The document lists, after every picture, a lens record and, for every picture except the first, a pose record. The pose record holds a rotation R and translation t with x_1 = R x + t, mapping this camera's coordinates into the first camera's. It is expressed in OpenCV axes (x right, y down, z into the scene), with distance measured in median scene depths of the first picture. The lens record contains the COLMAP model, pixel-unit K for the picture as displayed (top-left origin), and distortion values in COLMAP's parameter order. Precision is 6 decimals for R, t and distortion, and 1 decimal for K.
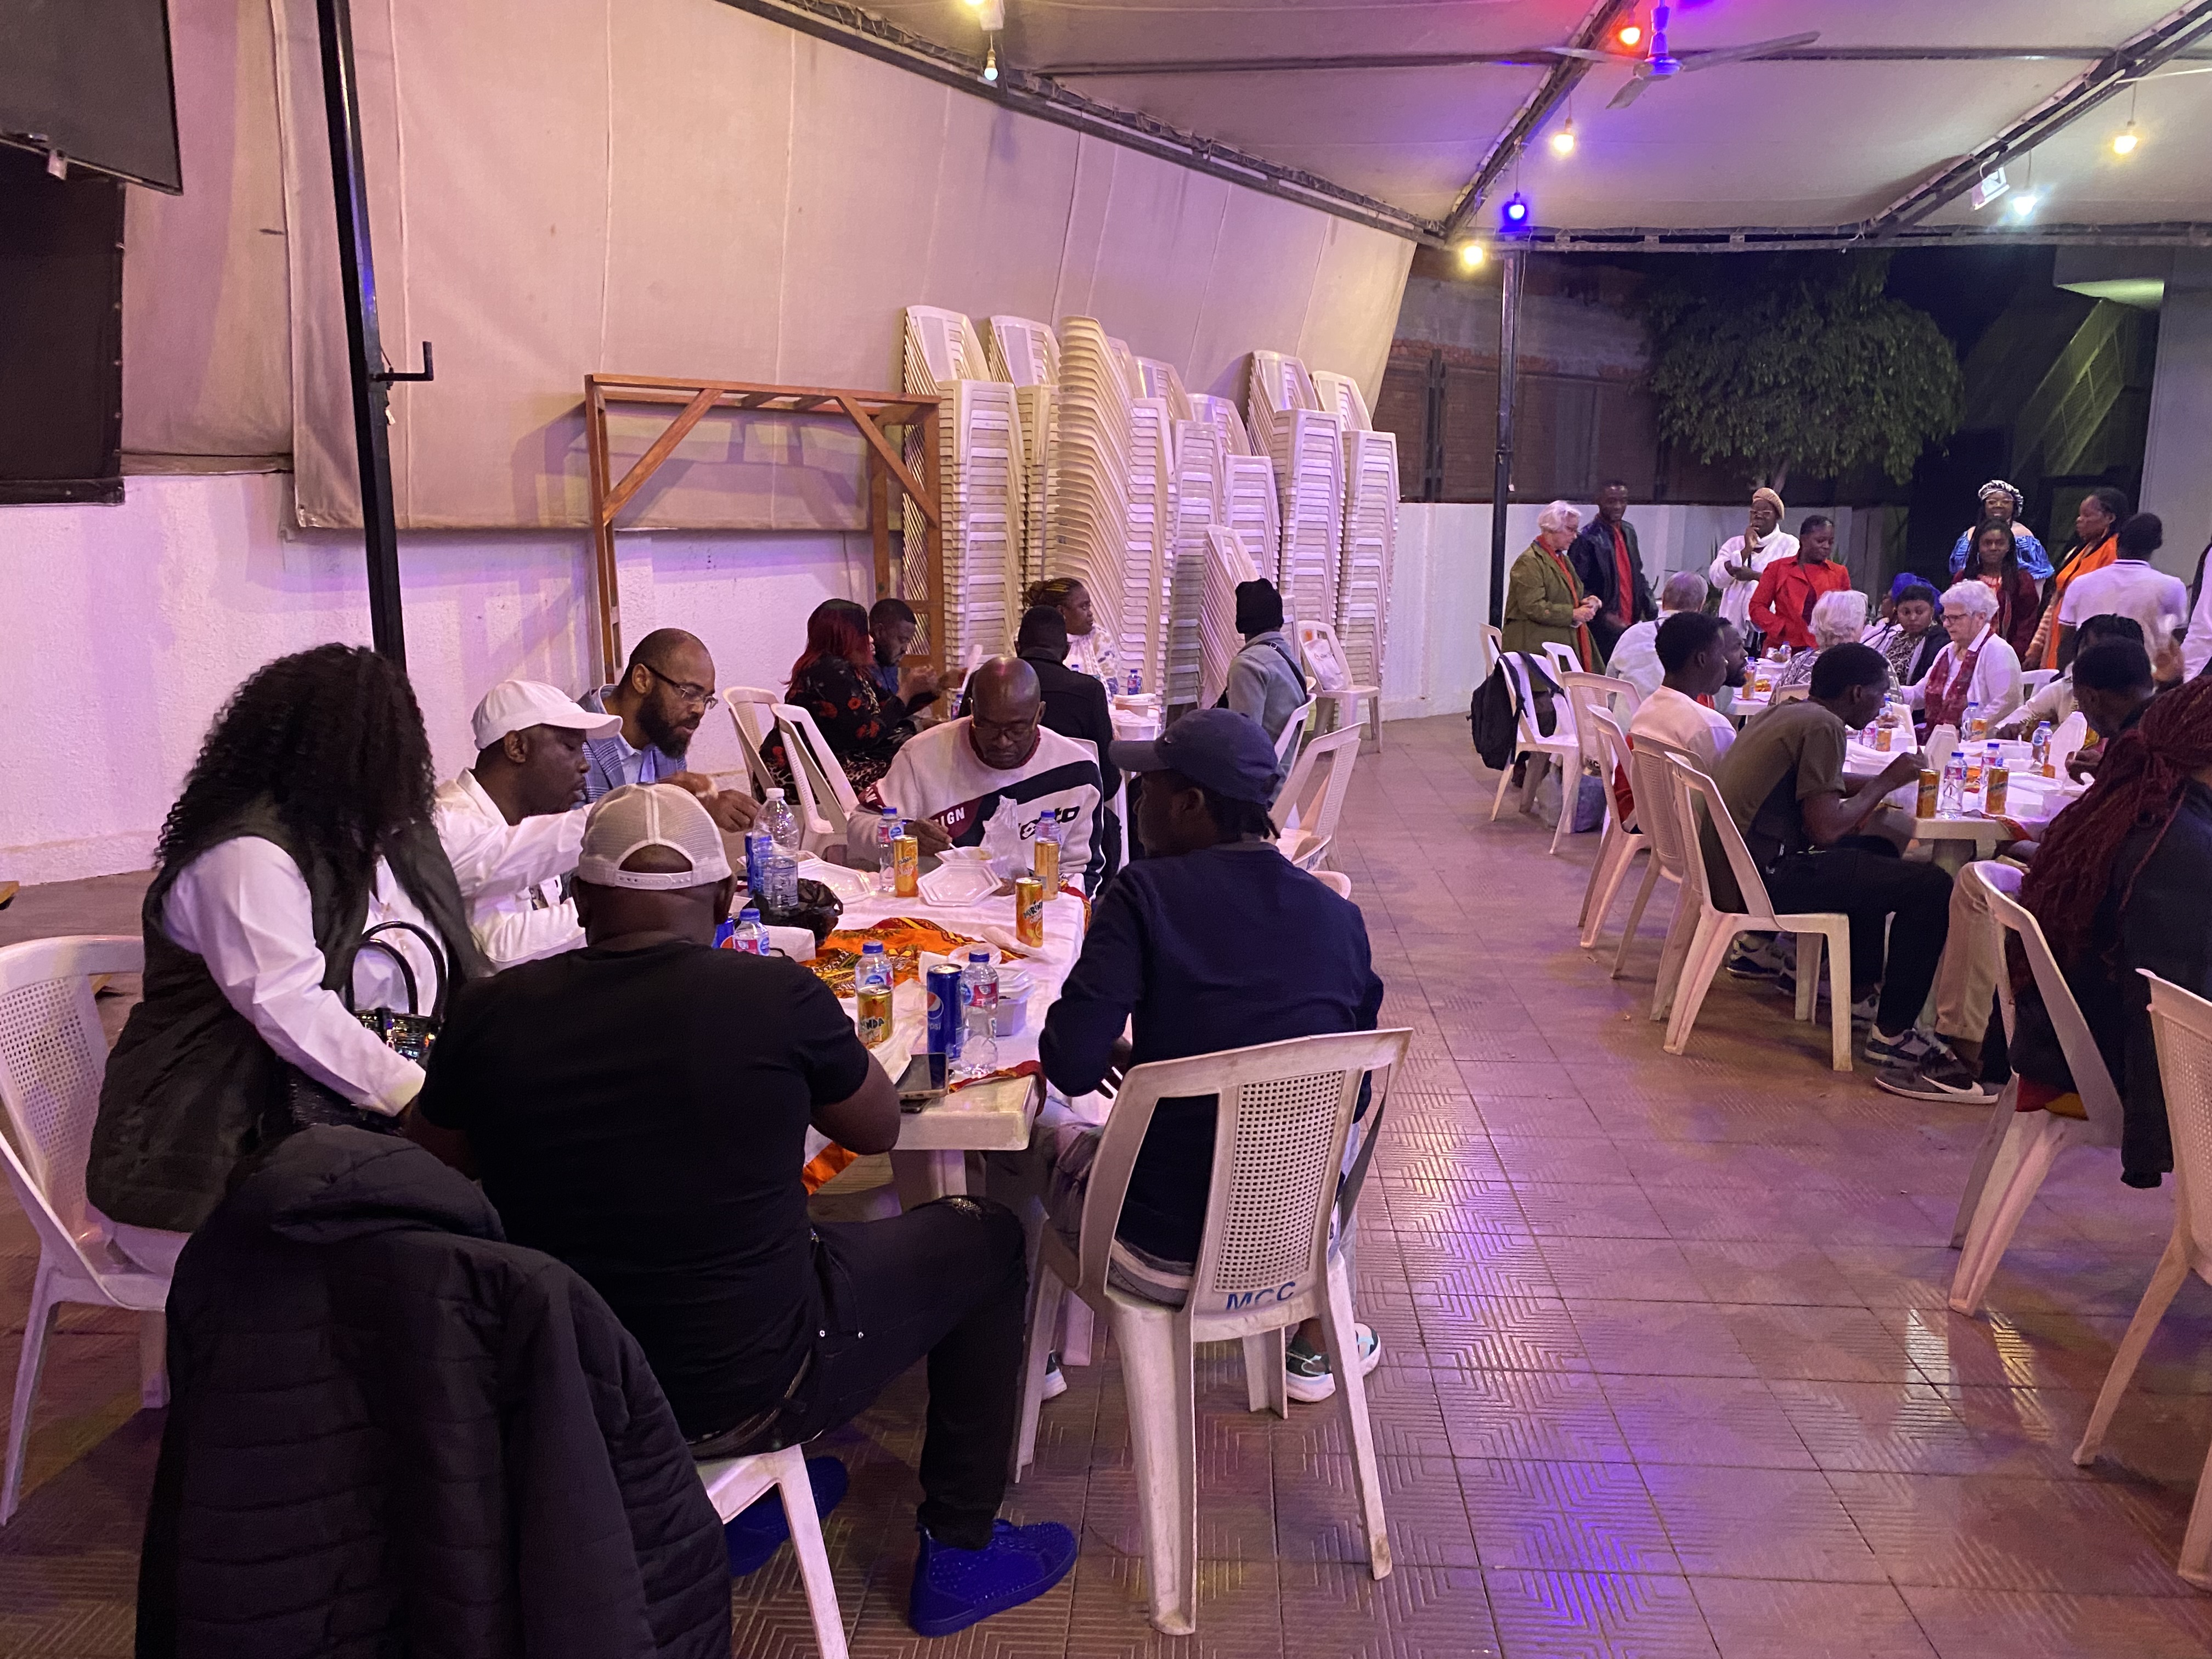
lens RADIAL K [[1691.4, 0, 1112.1], [0, 1691.4, 827.5], [0, 0, 1]] dist [0.025595, -0.035043]
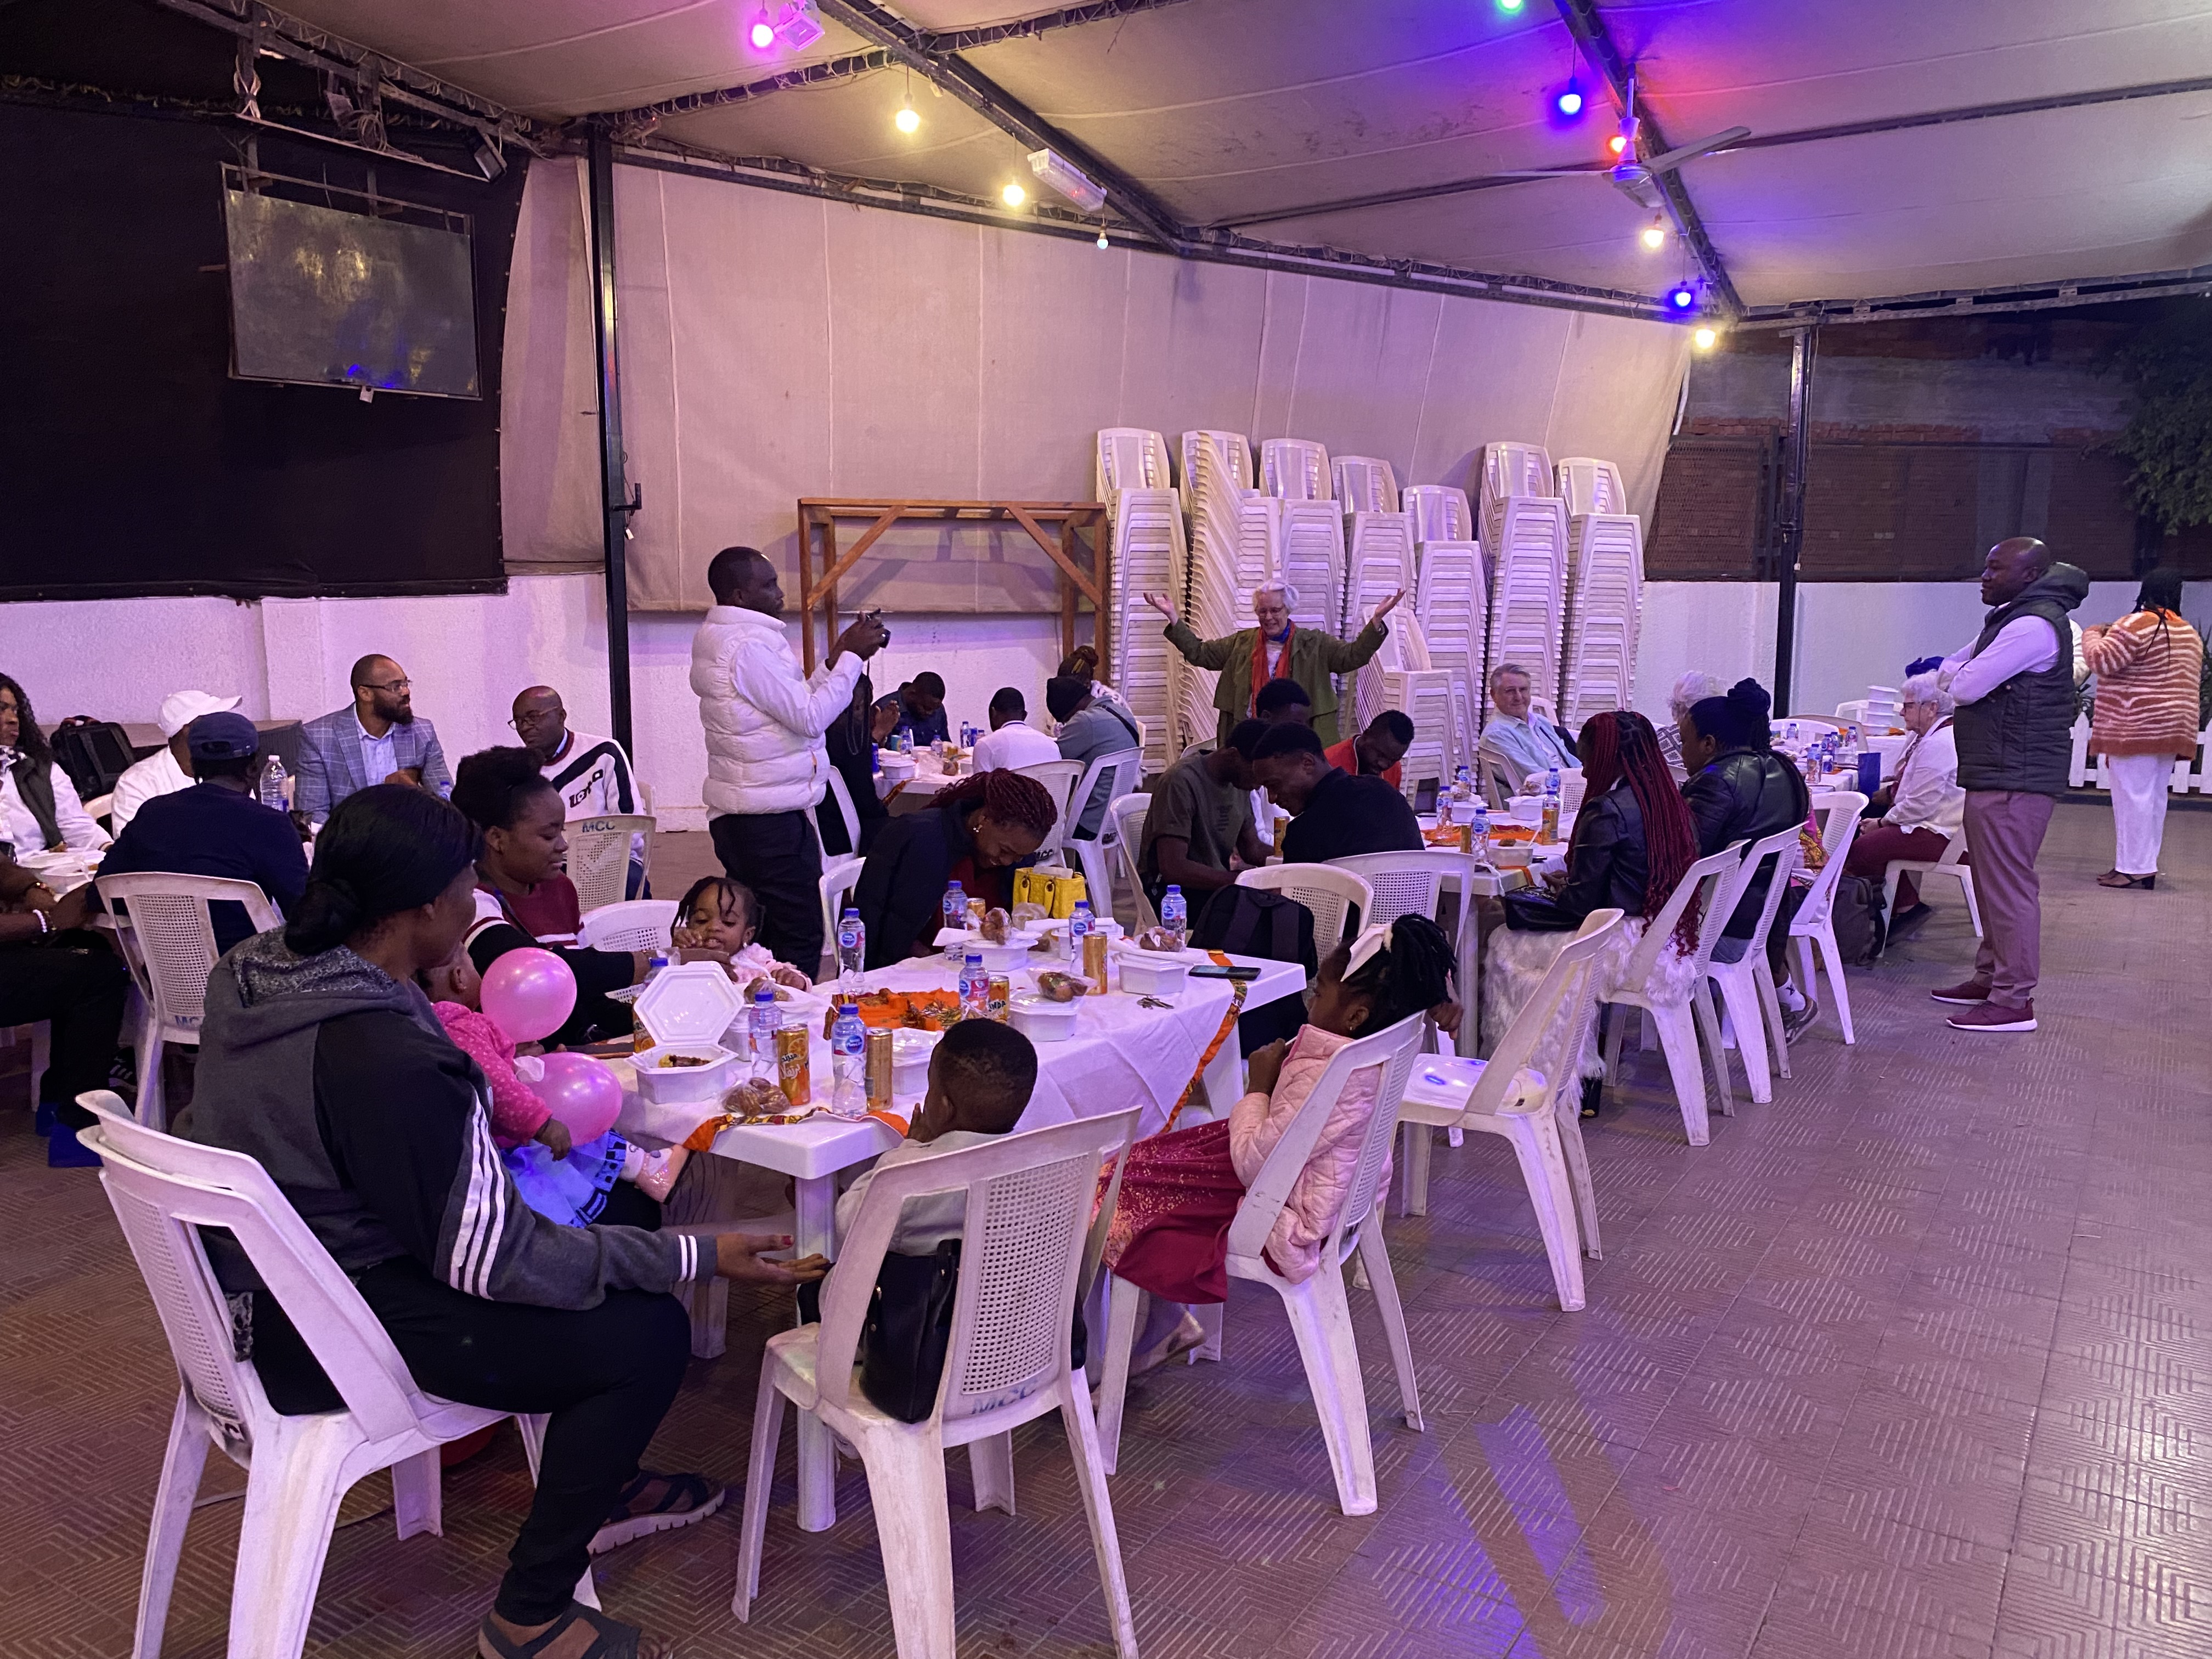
lens RADIAL K [[1691.4, 0, 1114.8], [0, 1691.4, 842.5], [0, 0, 1]] dist [0.025595, -0.035043]
pose [[0.873220, 0.062431, -0.483311, 0.488971], [-0.080984, 0.996560, -0.017588, 0.008798], [0.480551, 0.054499, 0.875272, -0.042638]]
